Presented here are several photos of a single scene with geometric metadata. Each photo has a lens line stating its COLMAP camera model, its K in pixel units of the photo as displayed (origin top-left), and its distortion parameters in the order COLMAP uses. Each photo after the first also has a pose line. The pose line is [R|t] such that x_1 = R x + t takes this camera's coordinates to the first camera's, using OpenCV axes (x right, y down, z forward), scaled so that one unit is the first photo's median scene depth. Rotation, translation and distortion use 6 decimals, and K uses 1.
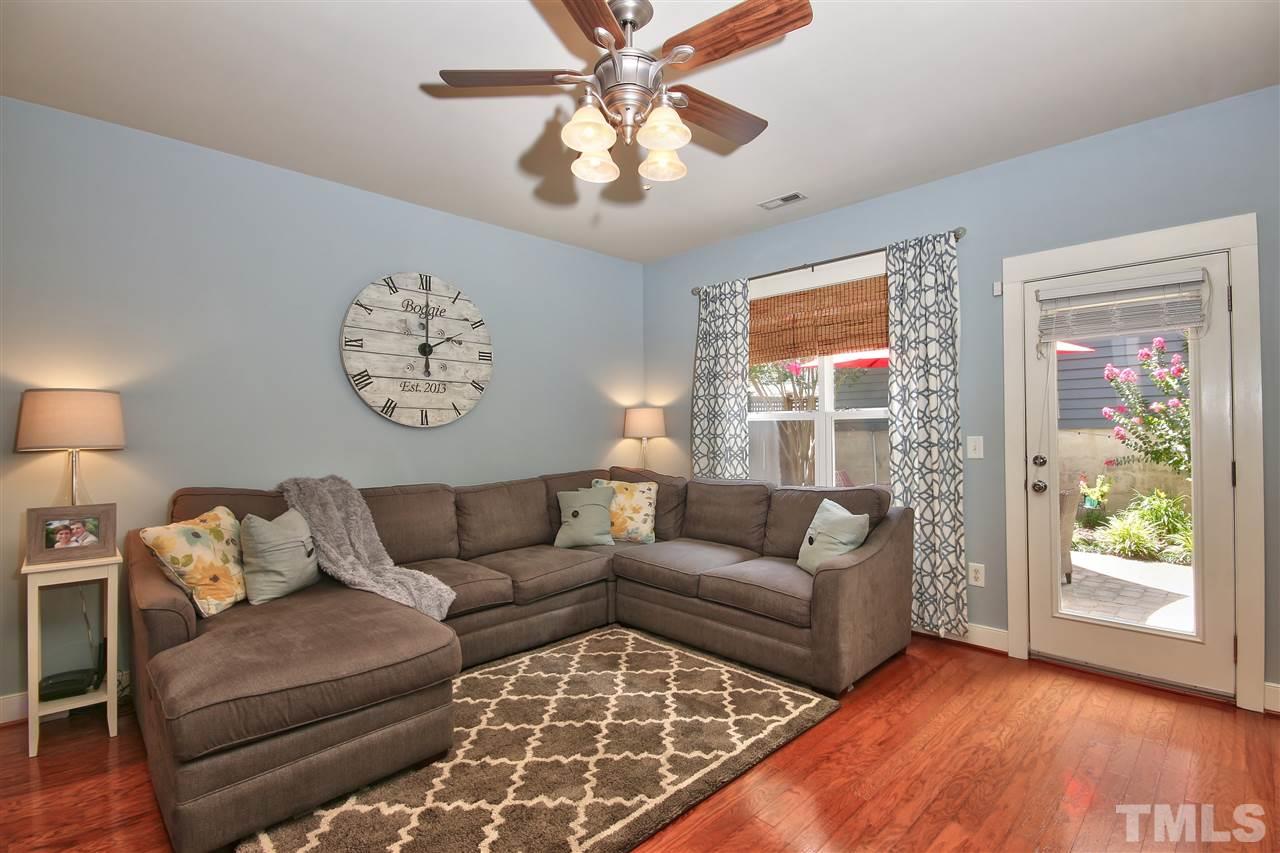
lens RADIAL K [[593.4, 0, 648.2], [0, 593.4, 425.5], [0, 0, 1]] dist [-0.000201, -0.001316]
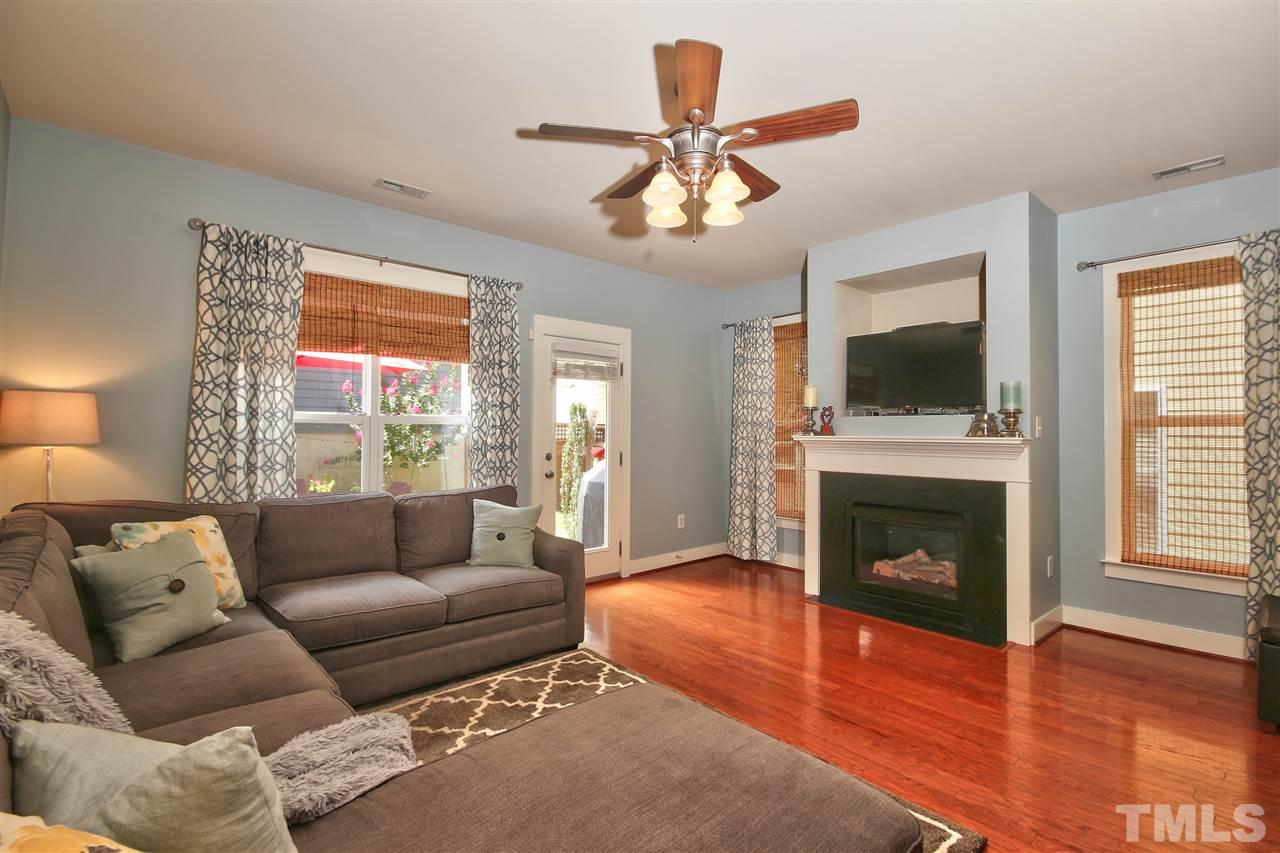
lens RADIAL K [[593.4, 0, 648.2], [0, 593.4, 425.5], [0, 0, 1]] dist [-0.000201, -0.001316]
pose [[0.050801, 0.021345, 0.998481, -0.794478], [-0.014186, 0.999686, -0.020649, 0.008142], [-0.998608, -0.013116, 0.051088, 0.662522]]
